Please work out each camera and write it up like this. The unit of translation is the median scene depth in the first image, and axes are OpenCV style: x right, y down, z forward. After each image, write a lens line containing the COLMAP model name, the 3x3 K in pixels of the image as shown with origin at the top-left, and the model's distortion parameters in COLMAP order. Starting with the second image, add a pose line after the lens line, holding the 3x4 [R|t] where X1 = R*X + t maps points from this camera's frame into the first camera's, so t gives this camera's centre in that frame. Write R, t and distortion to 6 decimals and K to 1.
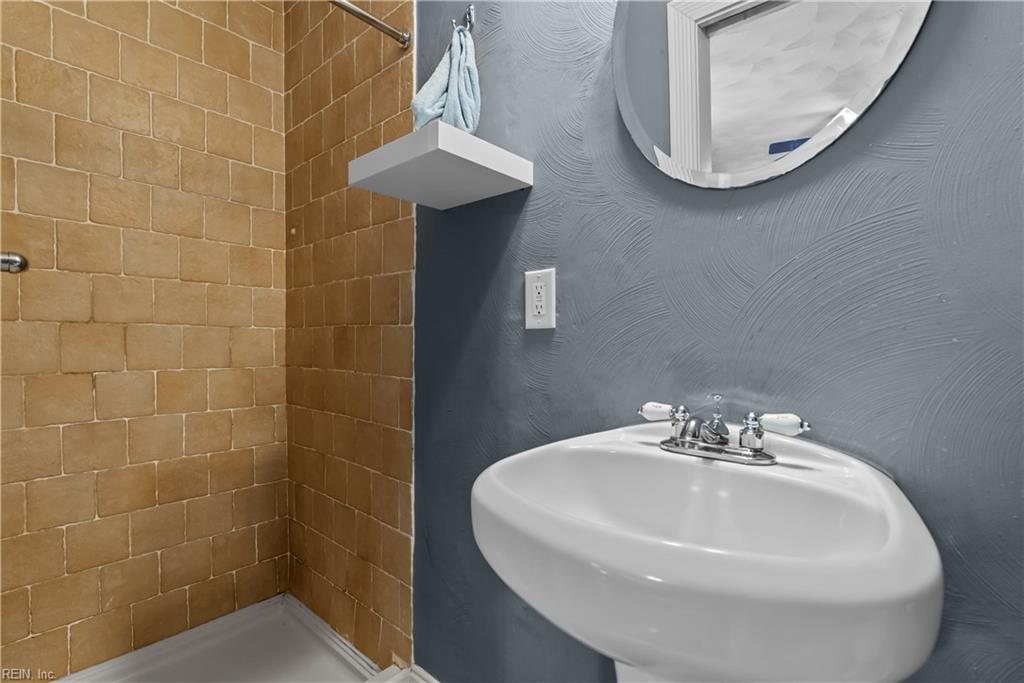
lens RADIAL K [[463.0, 0, 512.3], [0, 463.0, 348.6], [0, 0, 1]] dist [-0.011115, 0.002019]
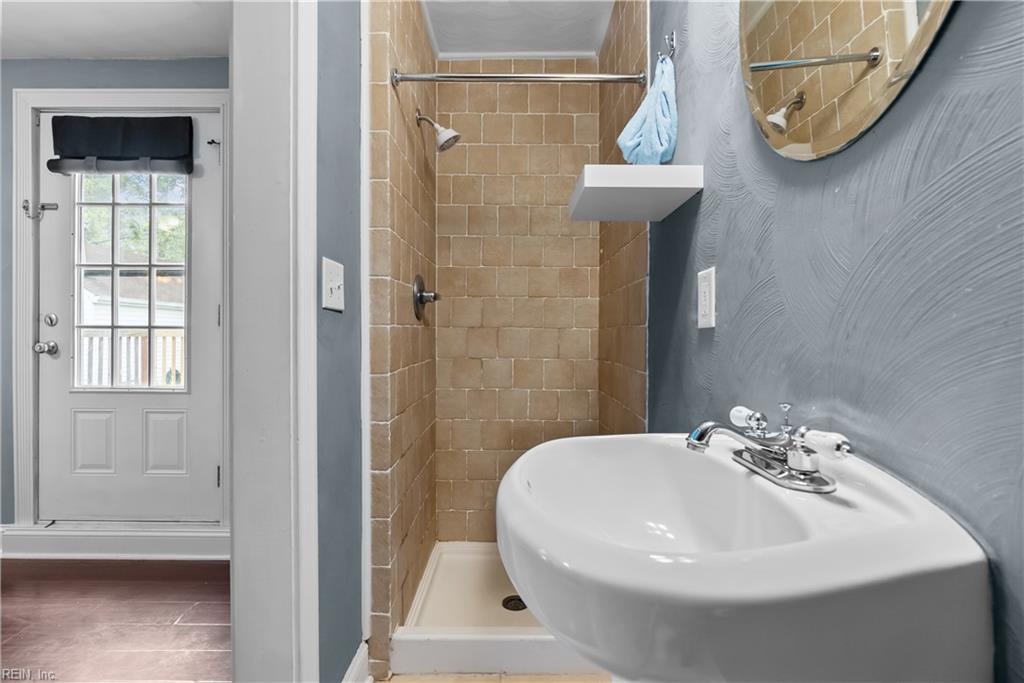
lens RADIAL K [[463.0, 0, 527.7], [0, 463.0, 330.1], [0, 0, 1]] dist [-0.011115, 0.002019]
pose [[0.665465, -0.011867, -0.746335, 0.440942], [-0.014812, 0.999467, -0.029099, -0.002894], [0.746282, 0.030419, 0.664934, 0.036377]]
